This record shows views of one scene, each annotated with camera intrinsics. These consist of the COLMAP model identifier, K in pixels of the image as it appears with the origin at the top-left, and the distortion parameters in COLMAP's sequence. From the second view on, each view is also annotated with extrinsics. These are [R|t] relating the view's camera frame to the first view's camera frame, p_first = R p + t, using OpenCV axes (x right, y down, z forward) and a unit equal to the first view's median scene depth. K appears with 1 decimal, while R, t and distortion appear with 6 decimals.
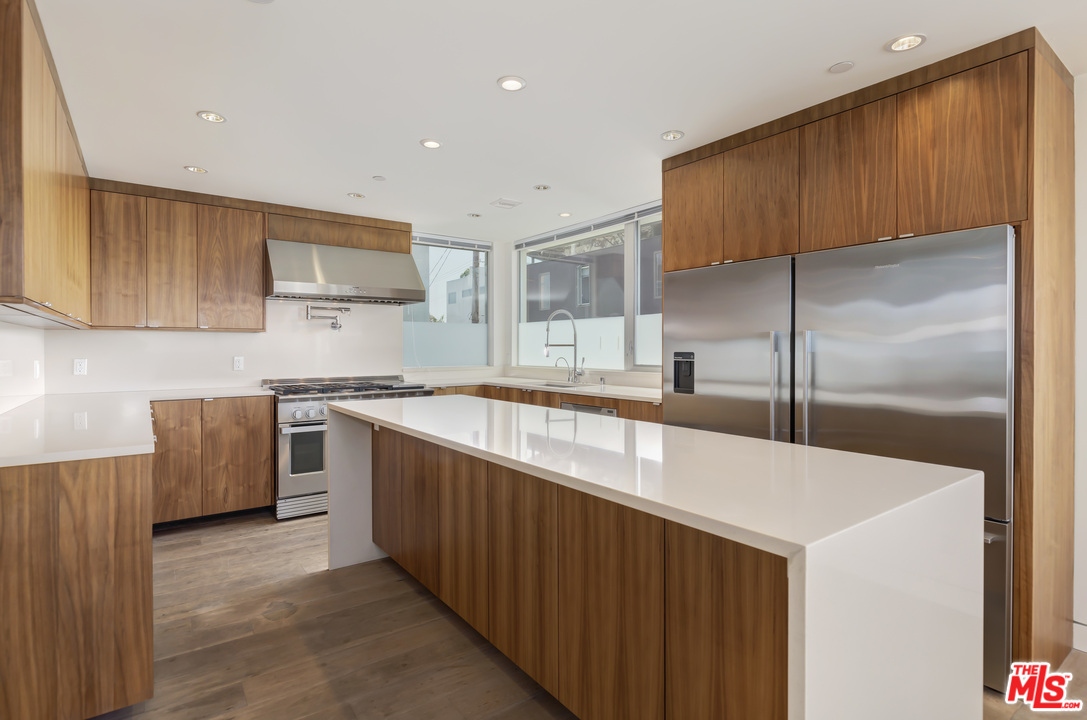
lens RADIAL K [[546.4, 0, 544.5], [0, 546.4, 352.0], [0, 0, 1]] dist [-0.005313, -0.000423]
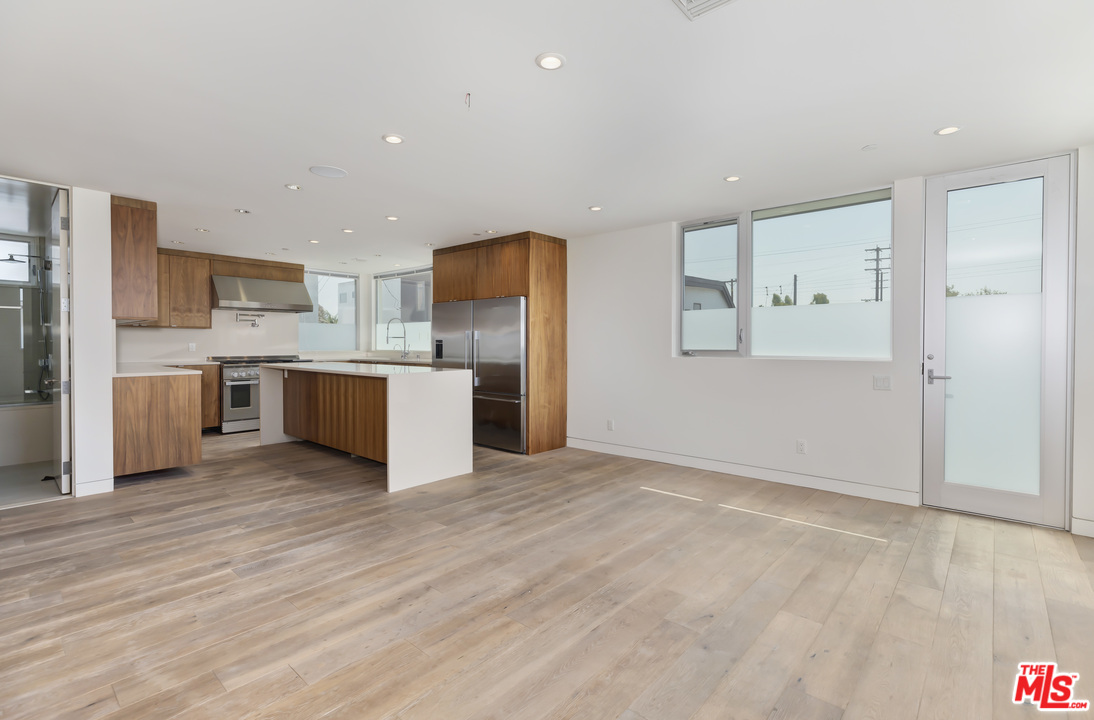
lens RADIAL K [[505.2, 0, 566.7], [0, 505.2, 349.0], [0, 0, 1]] dist [0.000762, 0.000095]
pose [[0.971242, -0.001228, 0.238092, 0.204960], [0.000205, 0.999991, 0.004322, 0.021330], [-0.238095, -0.004149, 0.971233, -0.844472]]
